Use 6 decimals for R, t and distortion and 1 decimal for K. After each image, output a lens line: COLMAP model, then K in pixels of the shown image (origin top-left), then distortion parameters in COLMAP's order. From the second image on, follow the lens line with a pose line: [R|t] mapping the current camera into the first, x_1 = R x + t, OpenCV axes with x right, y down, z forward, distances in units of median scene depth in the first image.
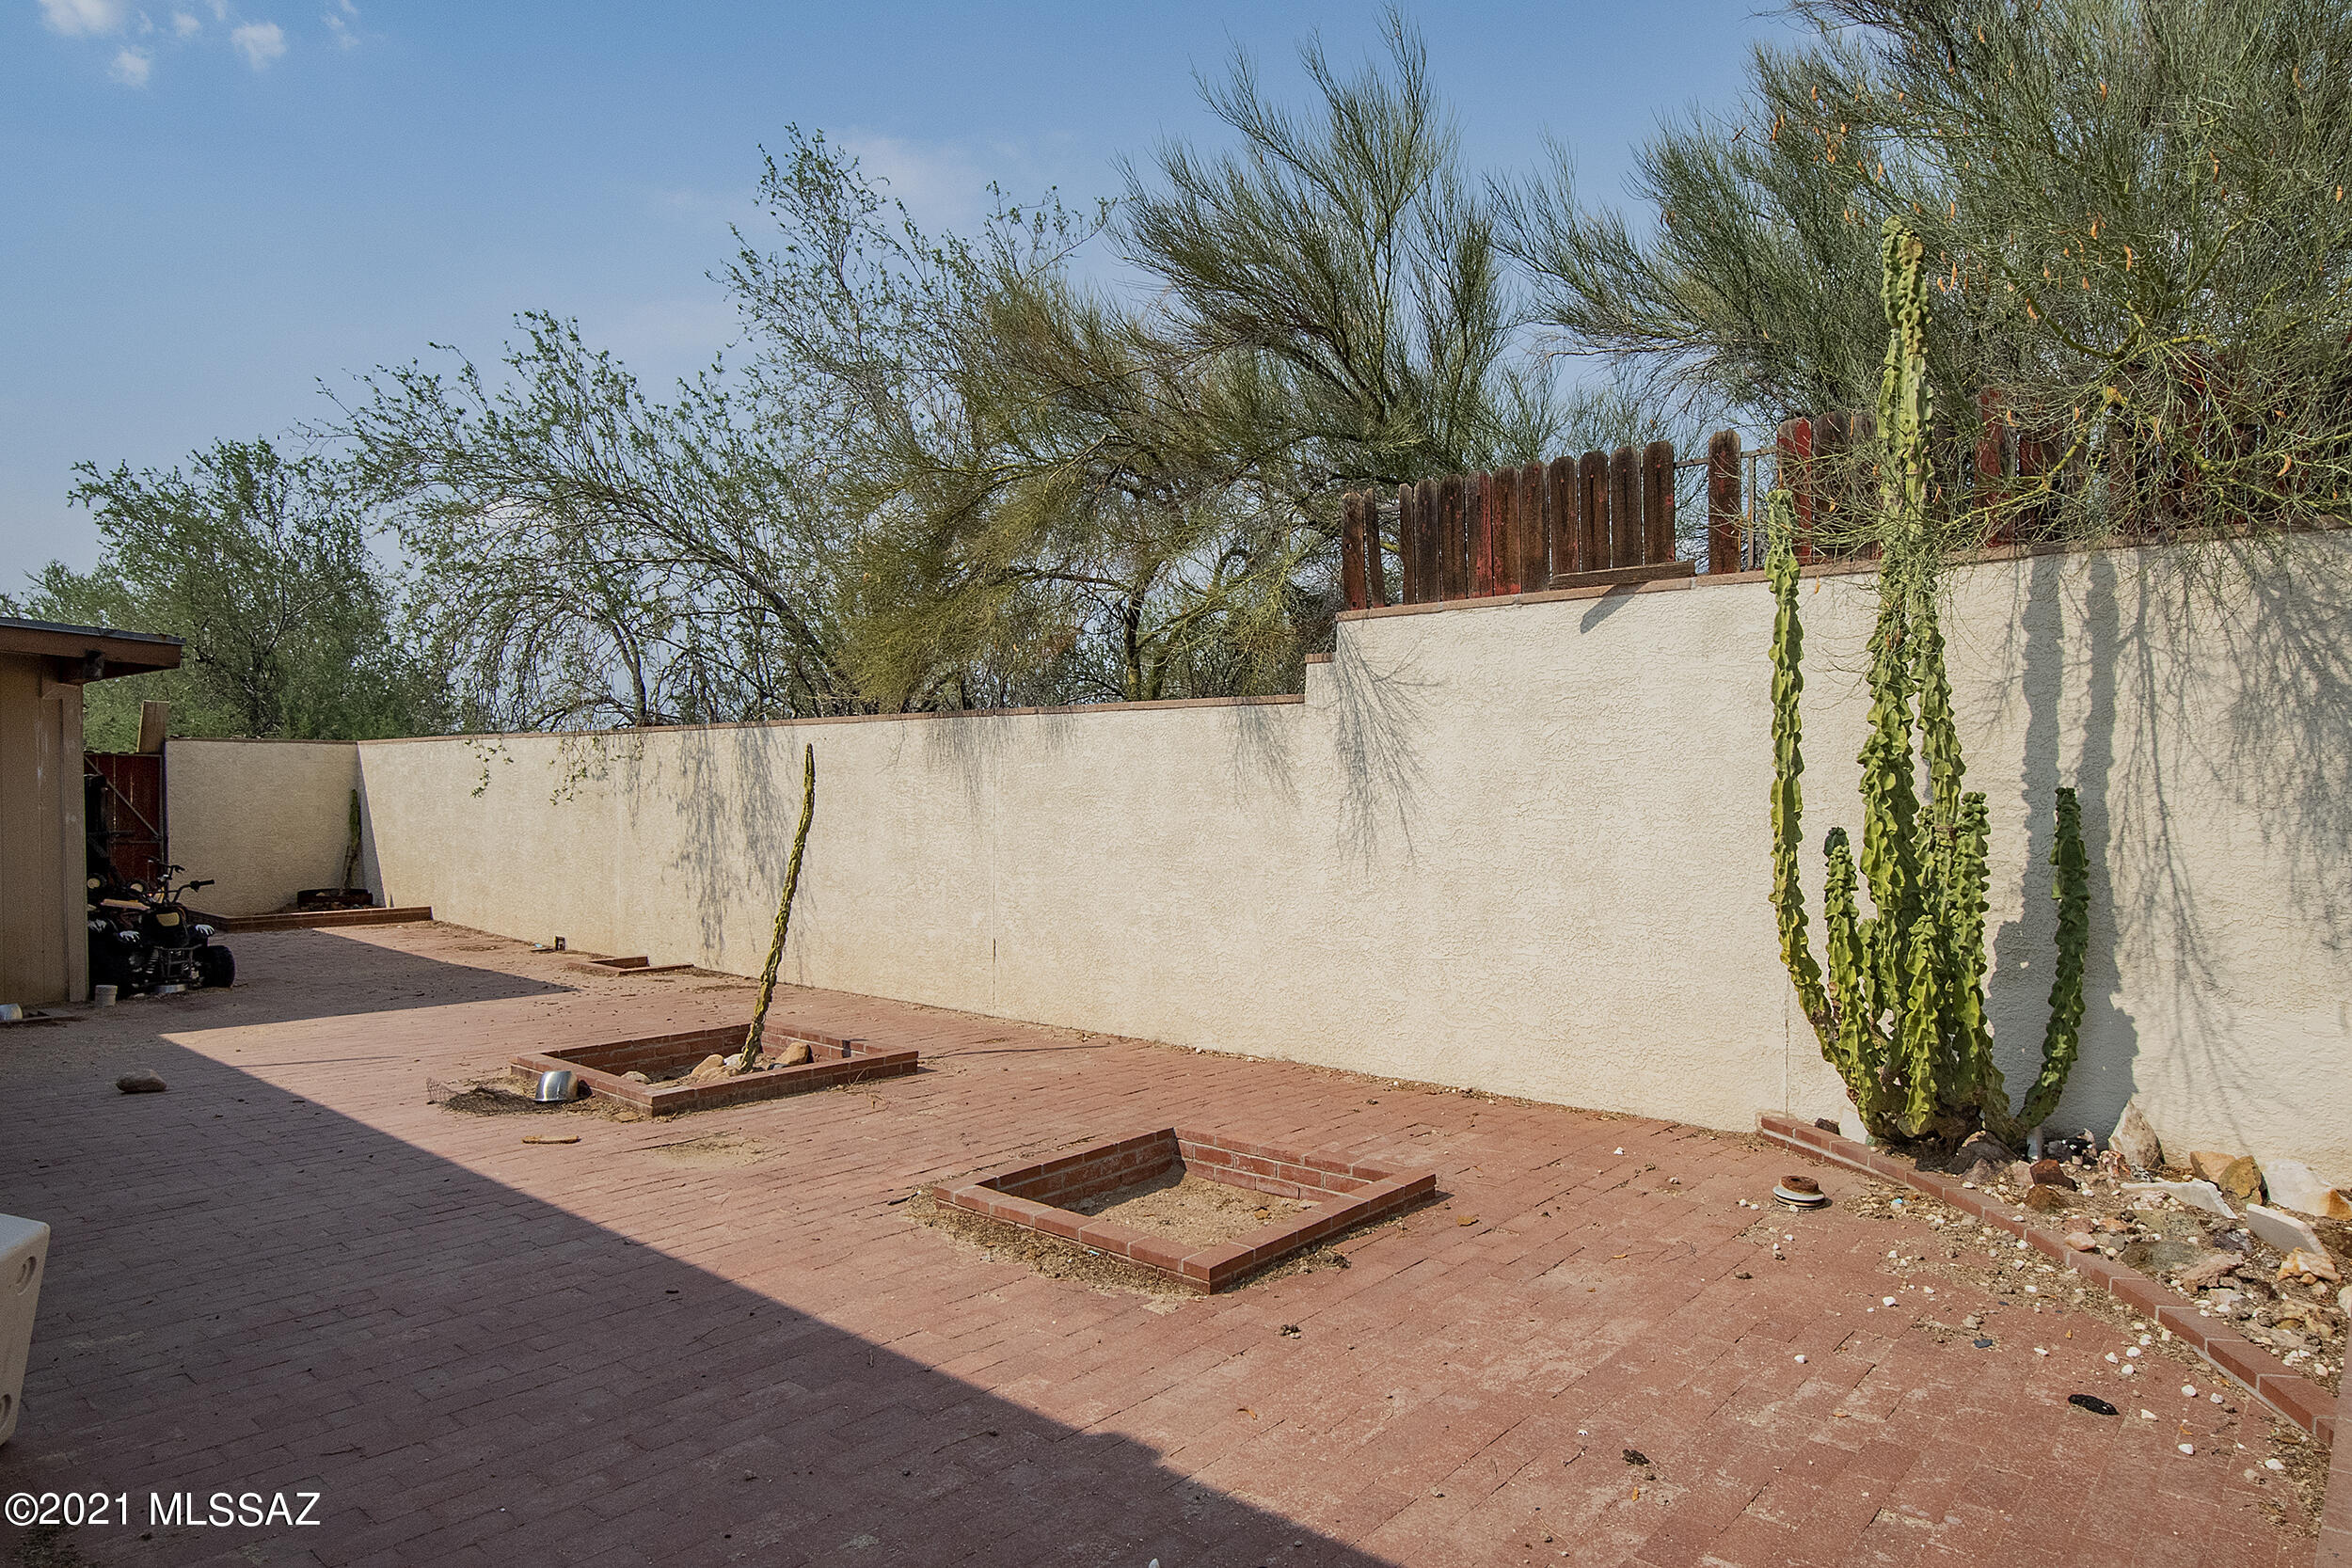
lens RADIAL K [[1426.5, 0, 1178.1], [0, 1426.5, 782.1], [0, 0, 1]] dist [-0.022243, -0.001414]
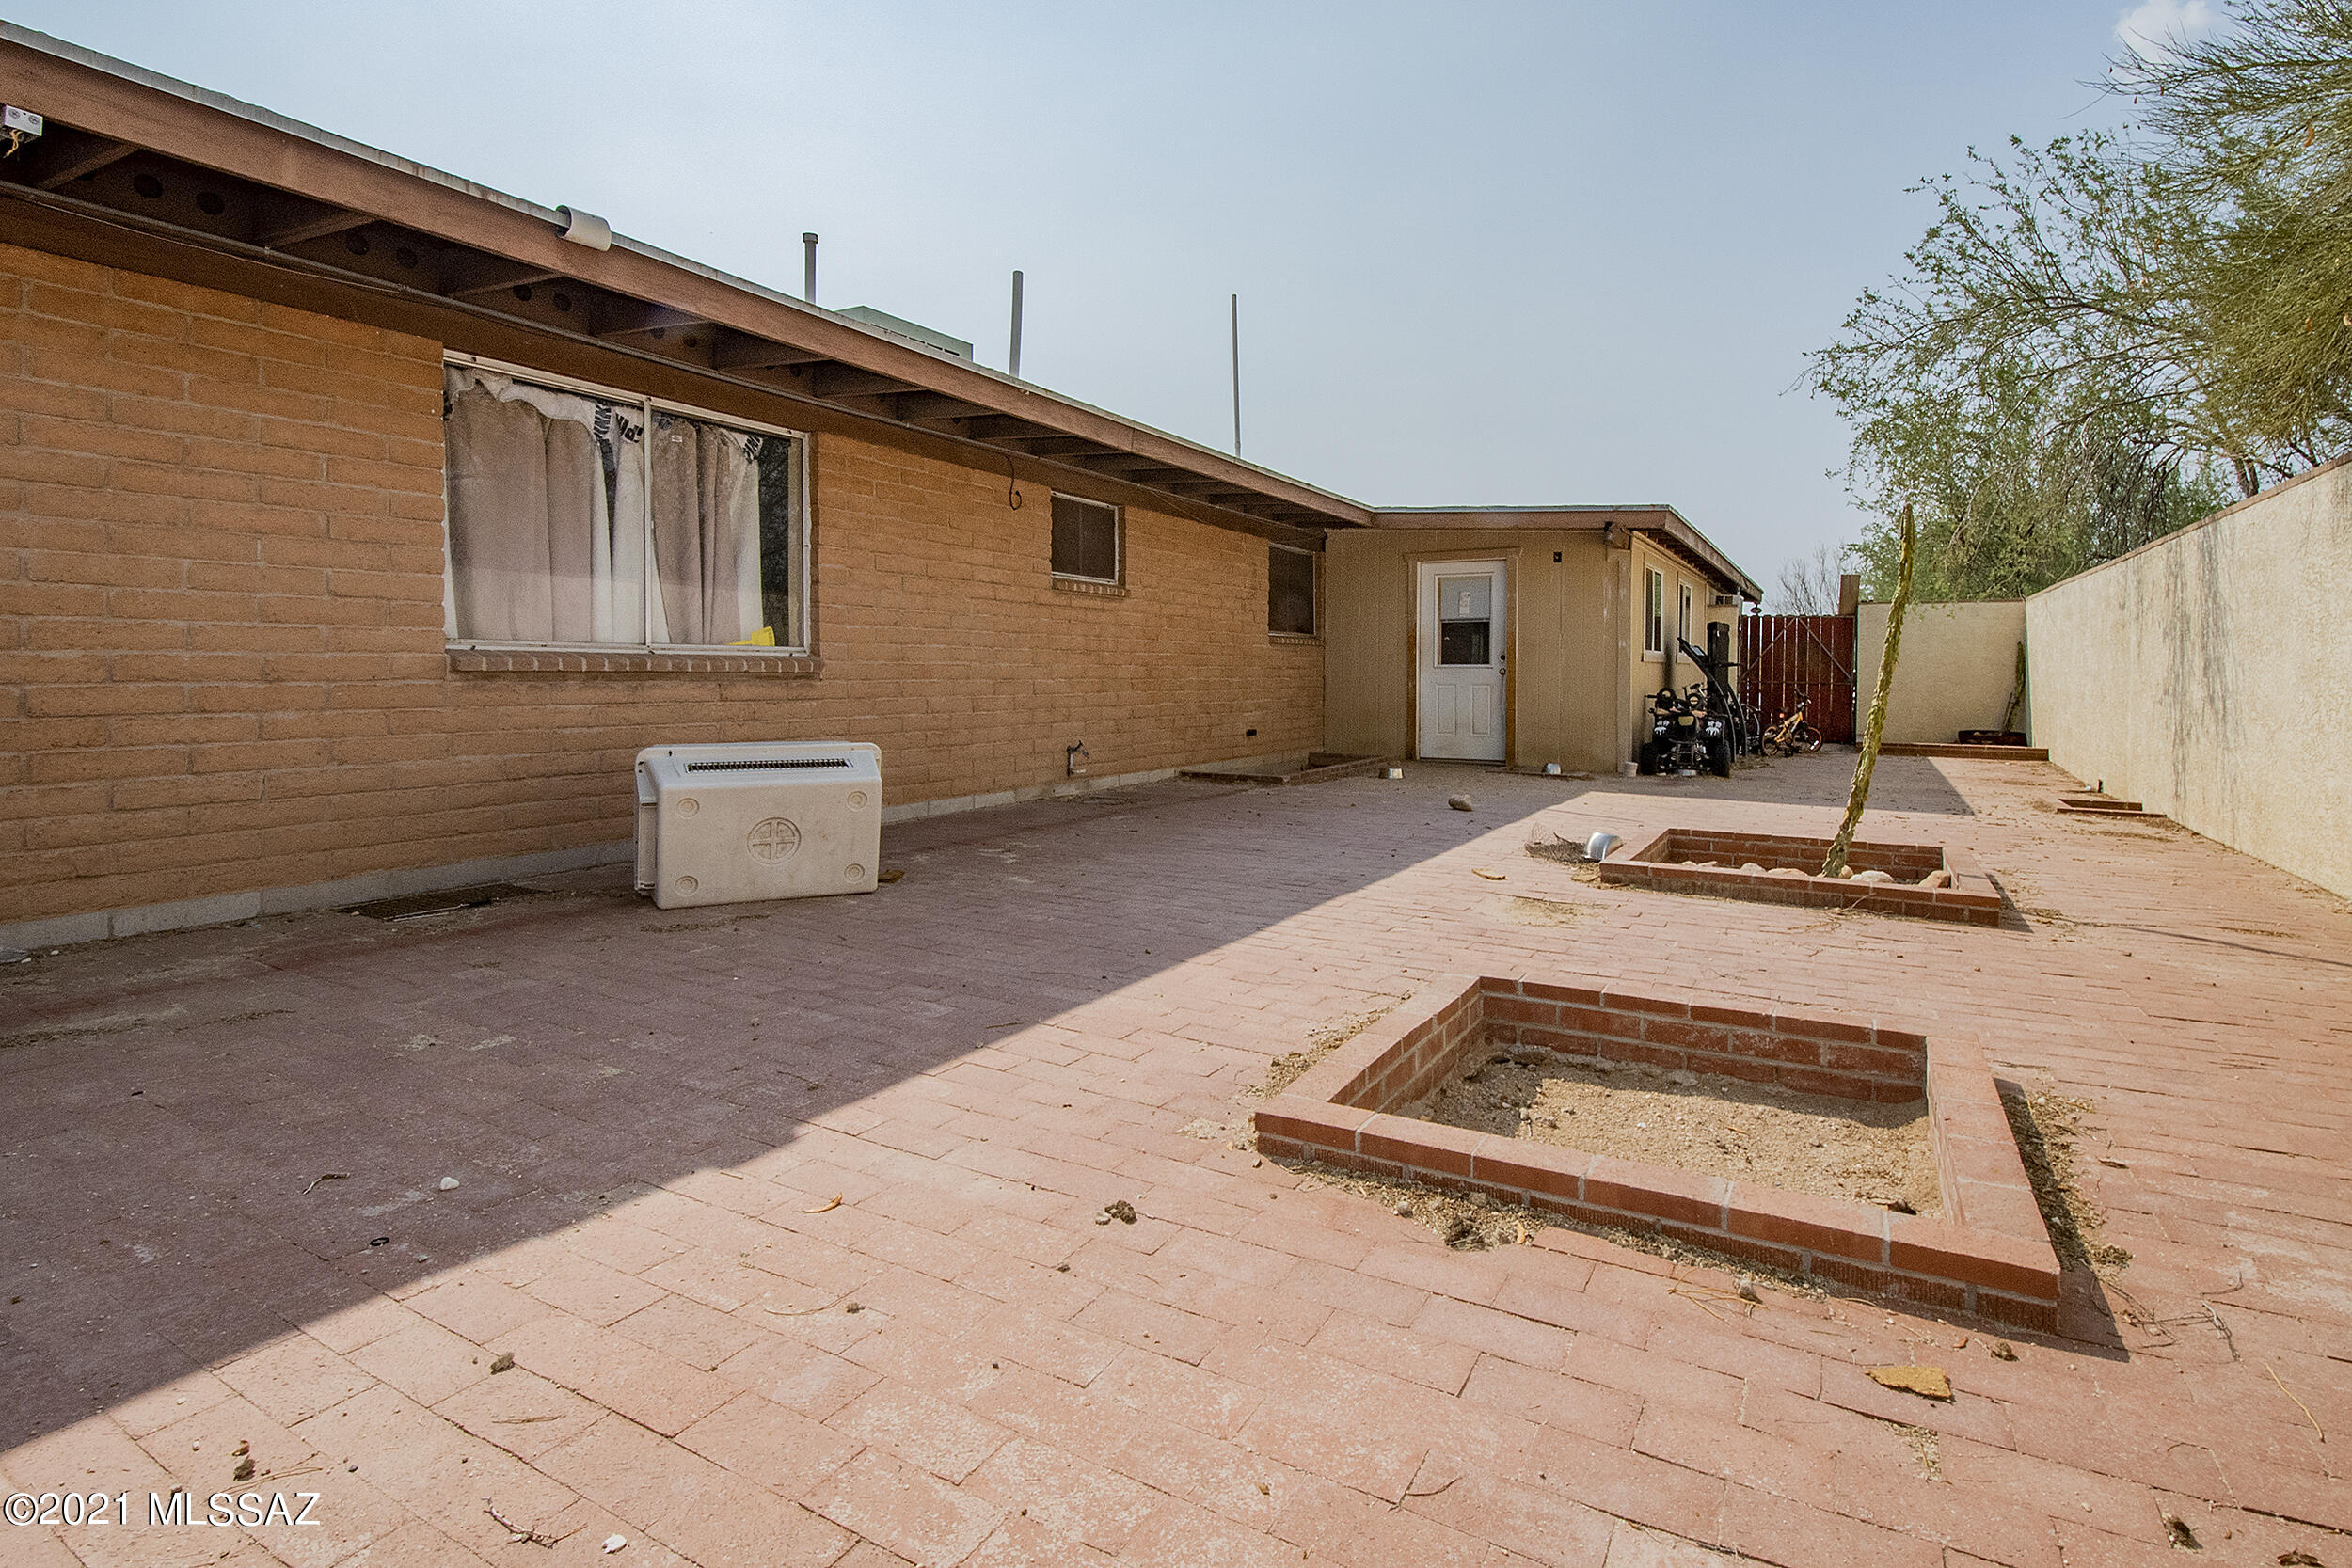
lens RADIAL K [[1120.8, 0, 1258.8], [0, 1120.8, 687.2], [0, 0, 1]] dist [-0.009673, -0.001472]
pose [[0.221935, 0.013103, -0.974973, 0.408601], [-0.006533, 0.999907, 0.011952, 0.100305], [0.975039, 0.003717, 0.222000, 0.667844]]
